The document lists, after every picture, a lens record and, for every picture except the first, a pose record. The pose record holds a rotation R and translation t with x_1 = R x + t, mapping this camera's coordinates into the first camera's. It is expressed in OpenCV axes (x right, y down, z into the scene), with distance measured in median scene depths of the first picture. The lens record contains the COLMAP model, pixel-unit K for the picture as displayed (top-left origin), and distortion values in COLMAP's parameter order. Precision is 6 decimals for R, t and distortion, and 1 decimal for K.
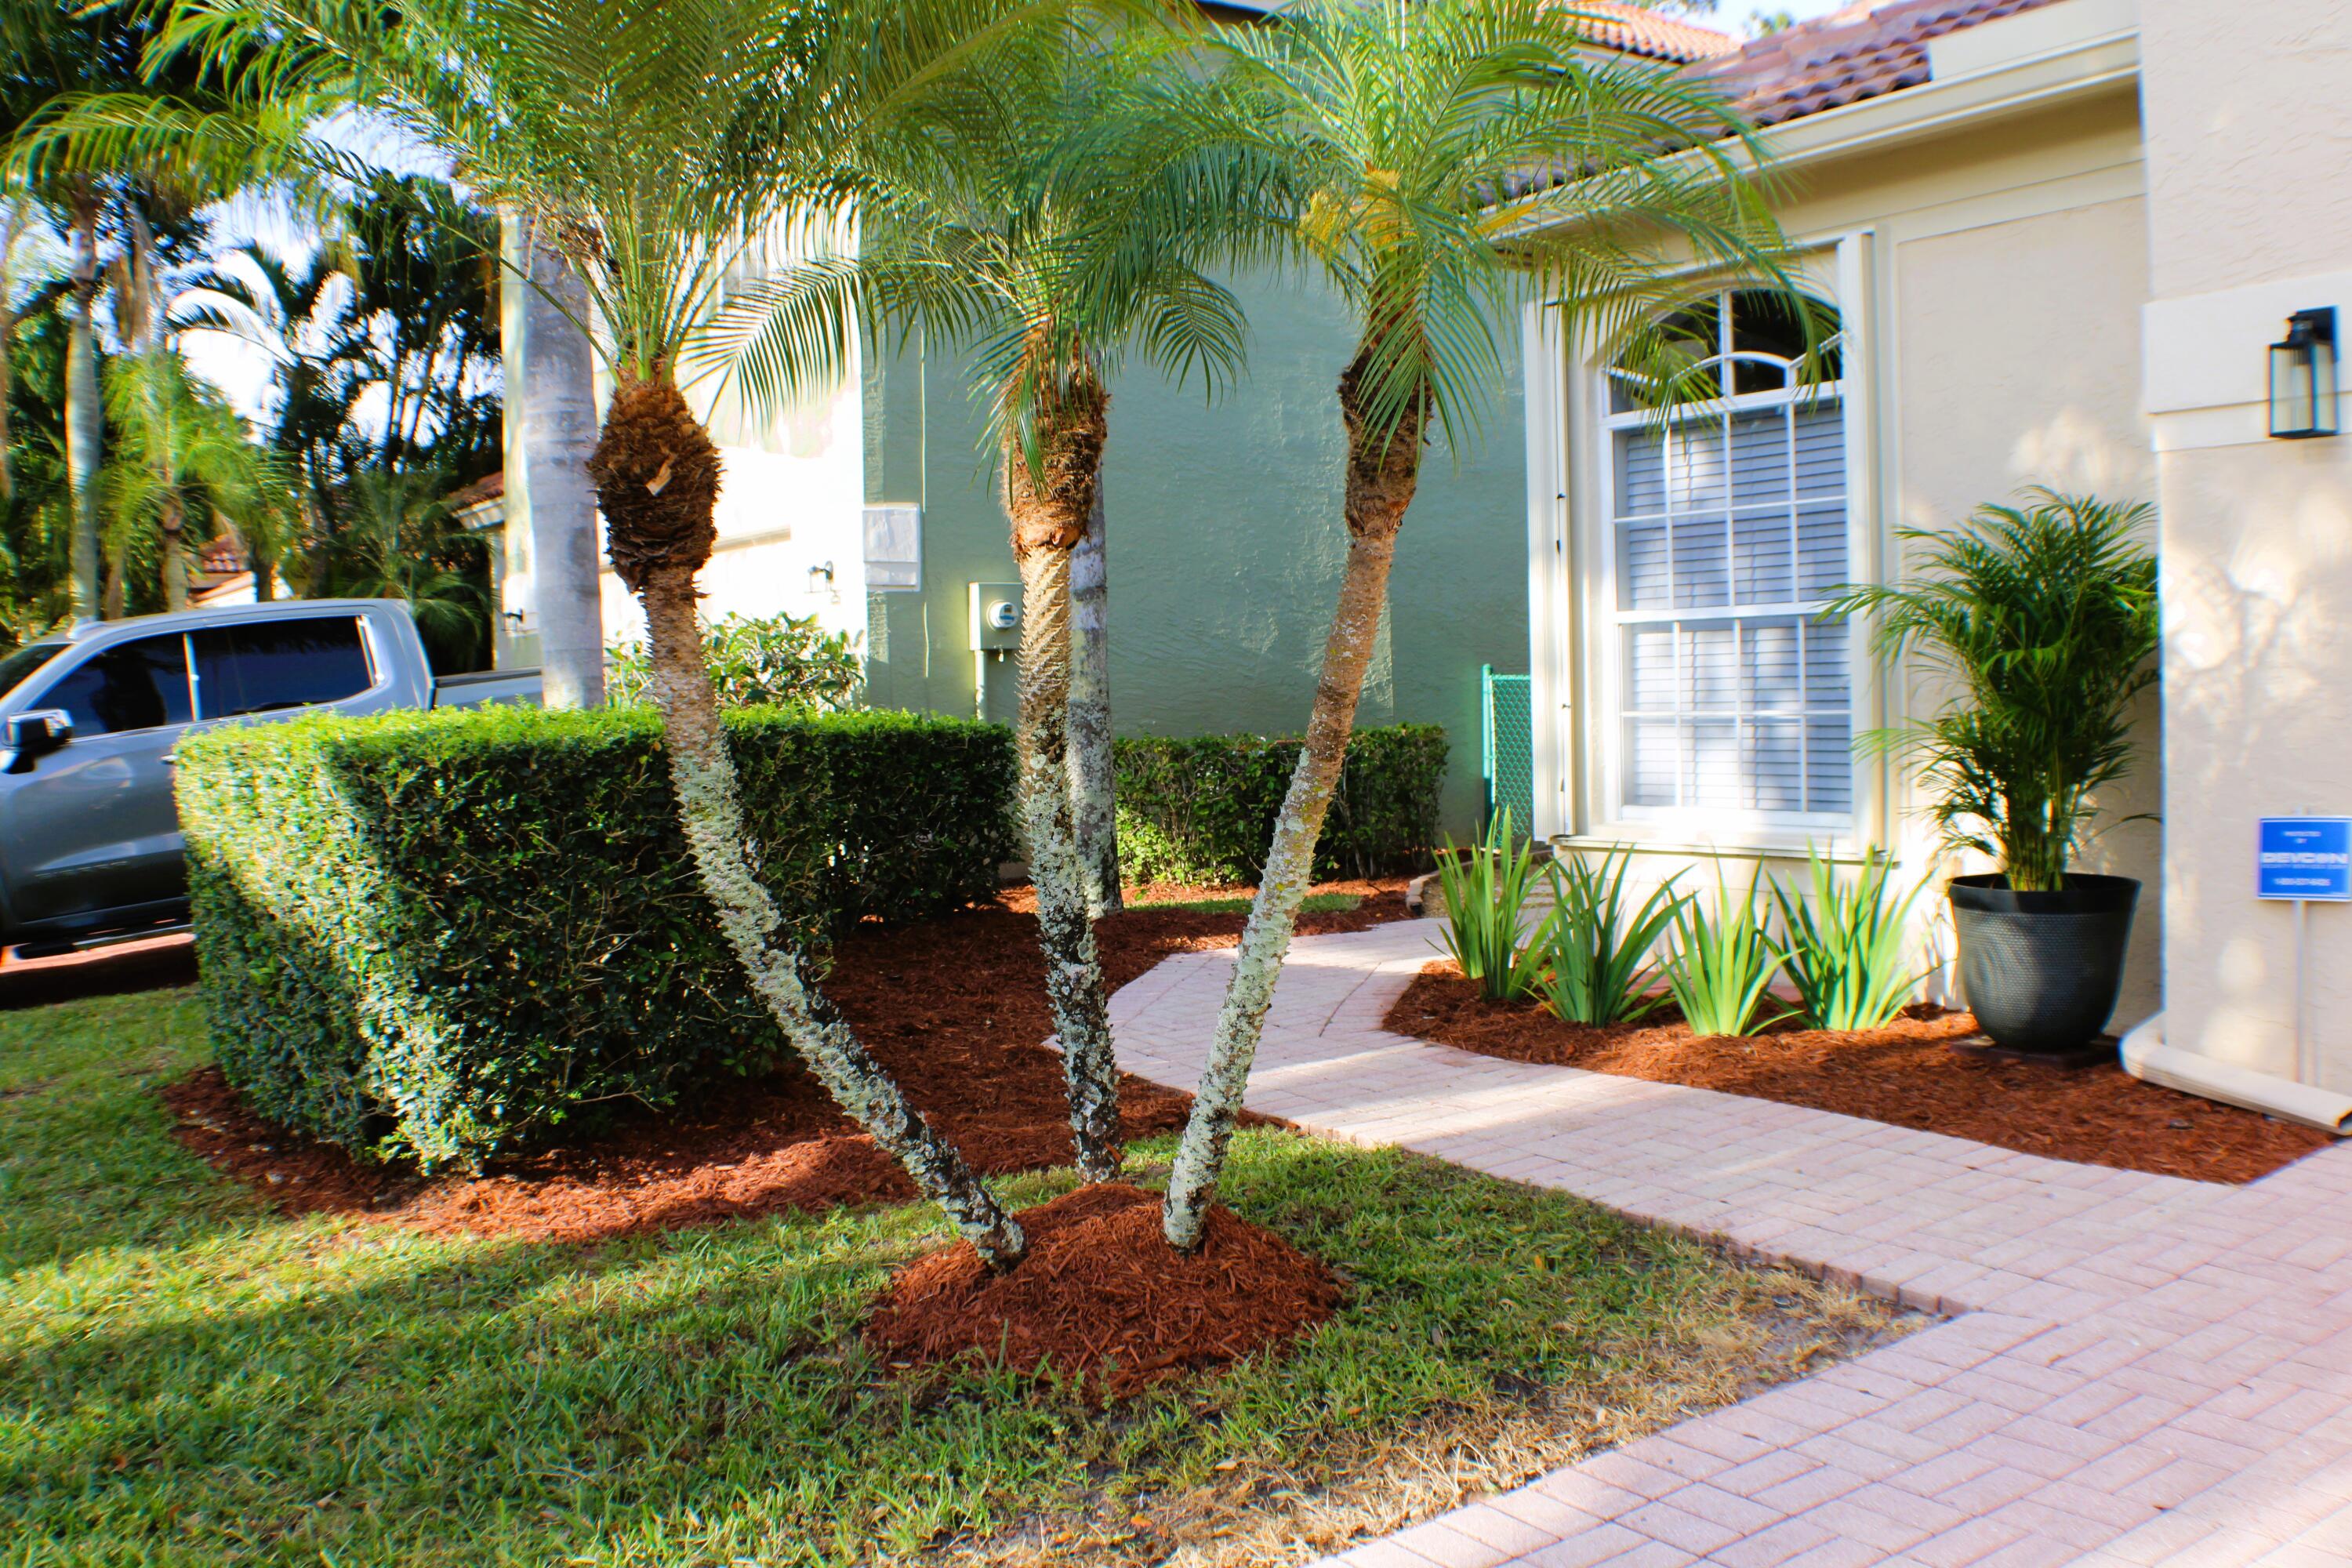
lens RADIAL K [[2284.1, 0, 1176.0], [0, 2284.1, 784.0], [0, 0, 1]] dist [-0.122676, 0.005139]
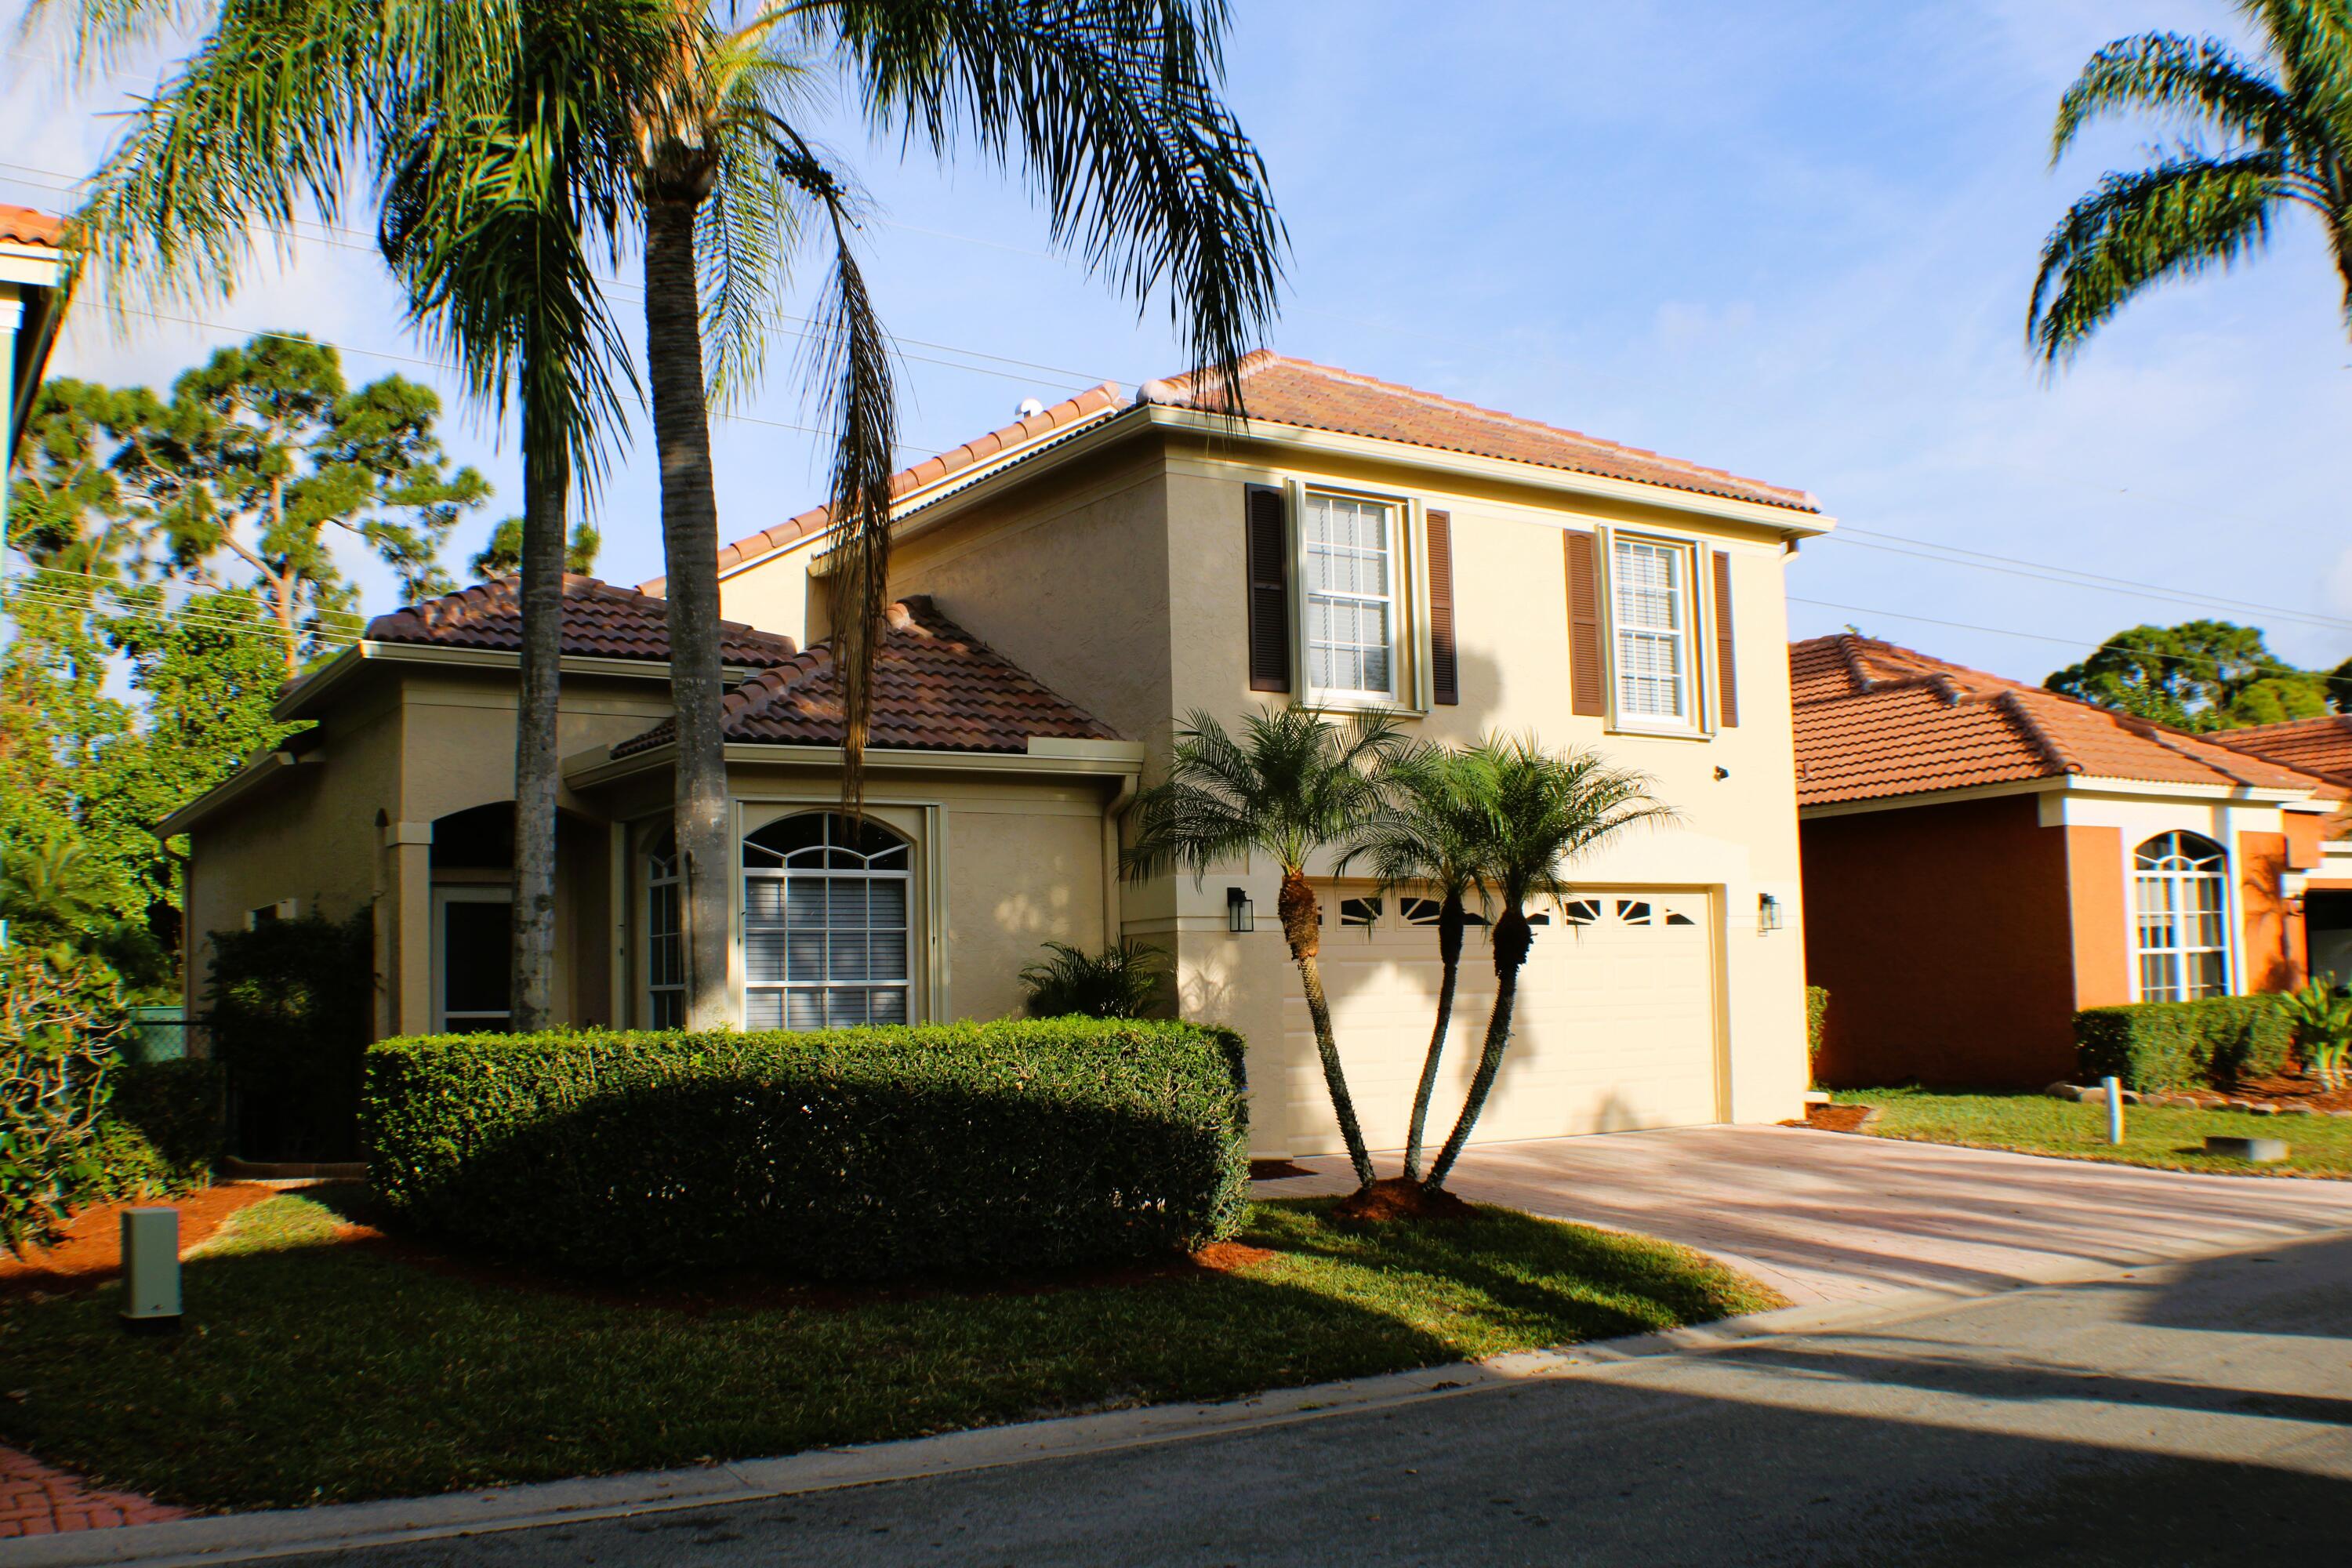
lens RADIAL K [[2192.4, 0, 1176.0], [0, 2192.4, 784.0], [0, 0, 1]] dist [-0.157555, 0.018287]
pose [[0.019982, 0.124487, 0.992020, -1.603796], [0.064007, 0.990023, -0.125525, 0.005793], [-0.997749, 0.066005, 0.011815, 0.698967]]
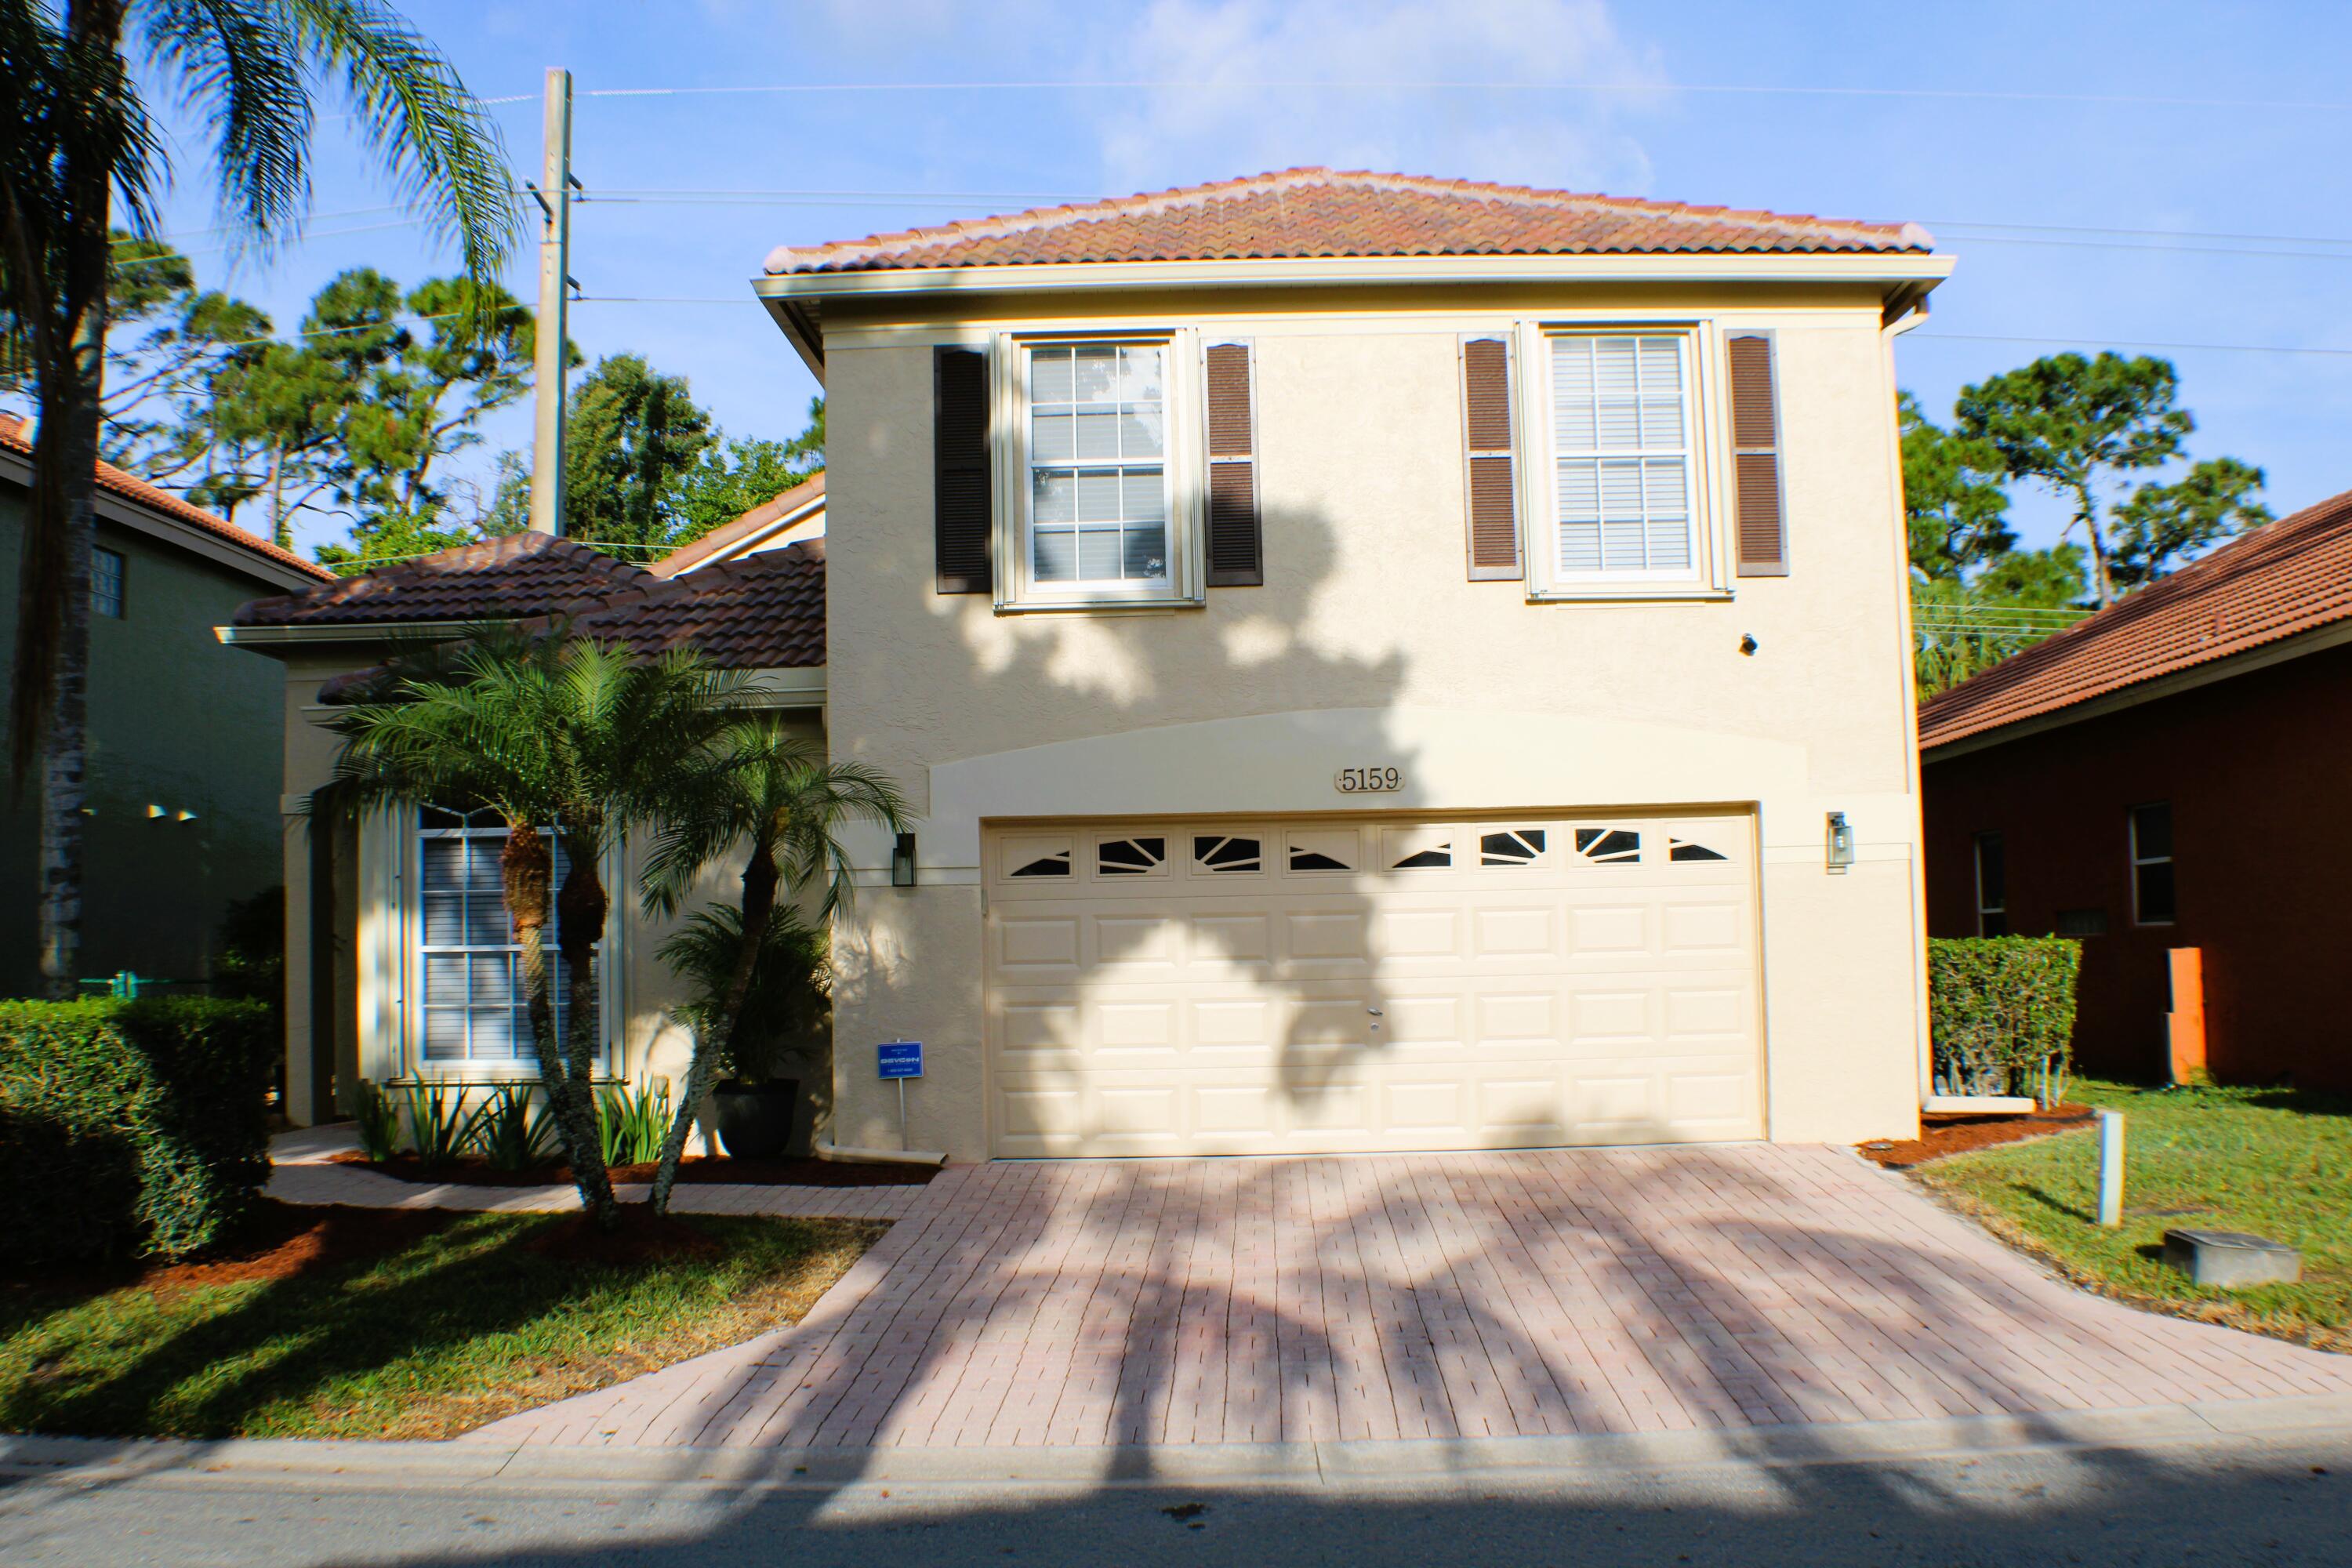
lens RADIAL K [[2192.4, 0, 1176.0], [0, 2192.4, 784.0], [0, 0, 1]] dist [-0.157555, 0.018287]
pose [[0.582828, 0.073964, 0.809223, -0.855529], [0.041204, 0.991878, -0.120336, 0.022965], [-0.811550, 0.103479, 0.575046, -0.429428]]
